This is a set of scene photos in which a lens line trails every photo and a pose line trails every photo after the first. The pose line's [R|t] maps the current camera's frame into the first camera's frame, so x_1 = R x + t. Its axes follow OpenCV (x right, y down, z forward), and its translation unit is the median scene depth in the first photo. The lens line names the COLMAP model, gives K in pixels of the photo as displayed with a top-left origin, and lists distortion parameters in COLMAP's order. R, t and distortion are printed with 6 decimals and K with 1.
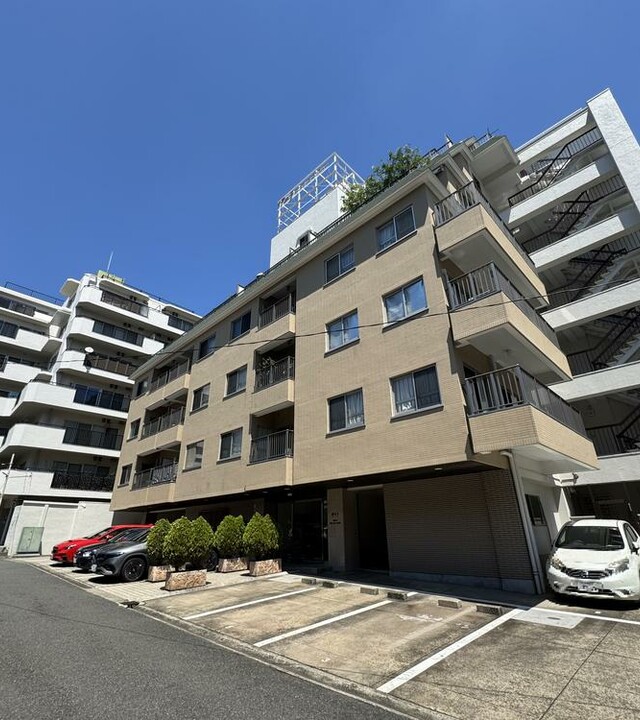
lens RADIAL K [[383.9, 0, 320.0], [0, 383.9, 360.0], [0, 0, 1]] dist [-0.000227, -0.001128]
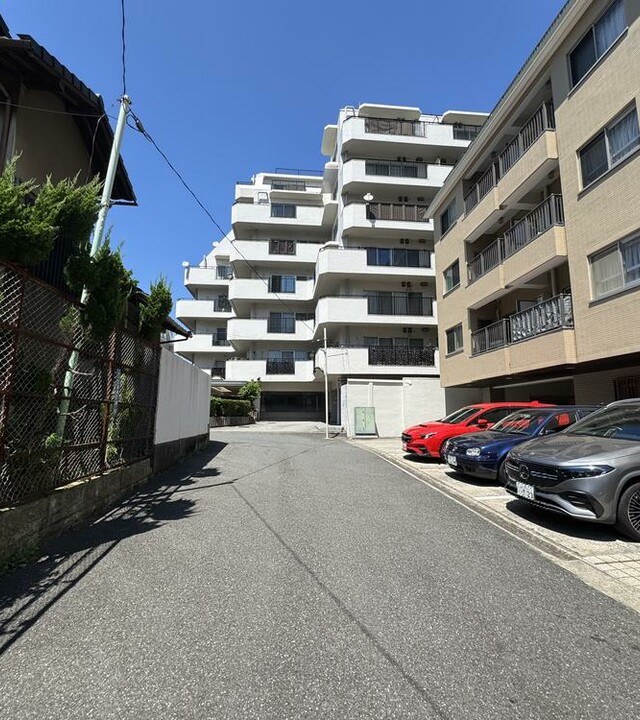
lens RADIAL K [[383.9, 0, 320.0], [0, 383.9, 360.0], [0, 0, 1]] dist [-0.000227, -0.001128]
pose [[0.770985, -0.078744, -0.631966, -0.261687], [0.253414, 0.948315, 0.190998, 0.141222], [0.584263, -0.307406, 0.751092, 0.317513]]
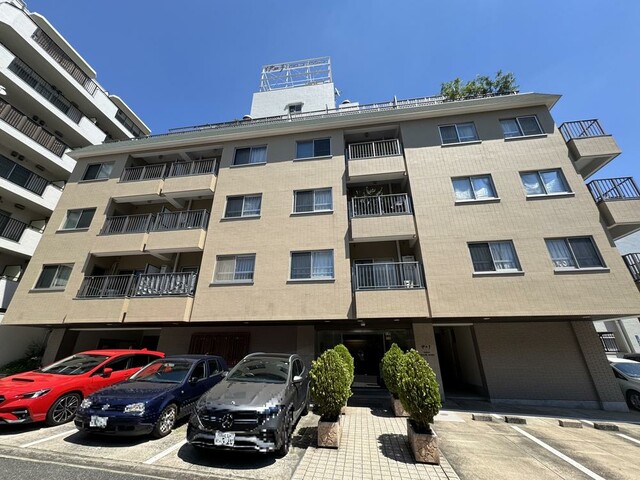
lens RADIAL K [[255.2, 0, 320.0], [0, 255.2, 240.0], [0, 0, 1]] dist [-0.000960, 0.000070]
pose [[0.800307, 0.250097, 0.544941, -0.402291], [-0.258384, 0.963989, -0.062950, 0.141112], [-0.541061, -0.090424, 0.836108, 0.353487]]
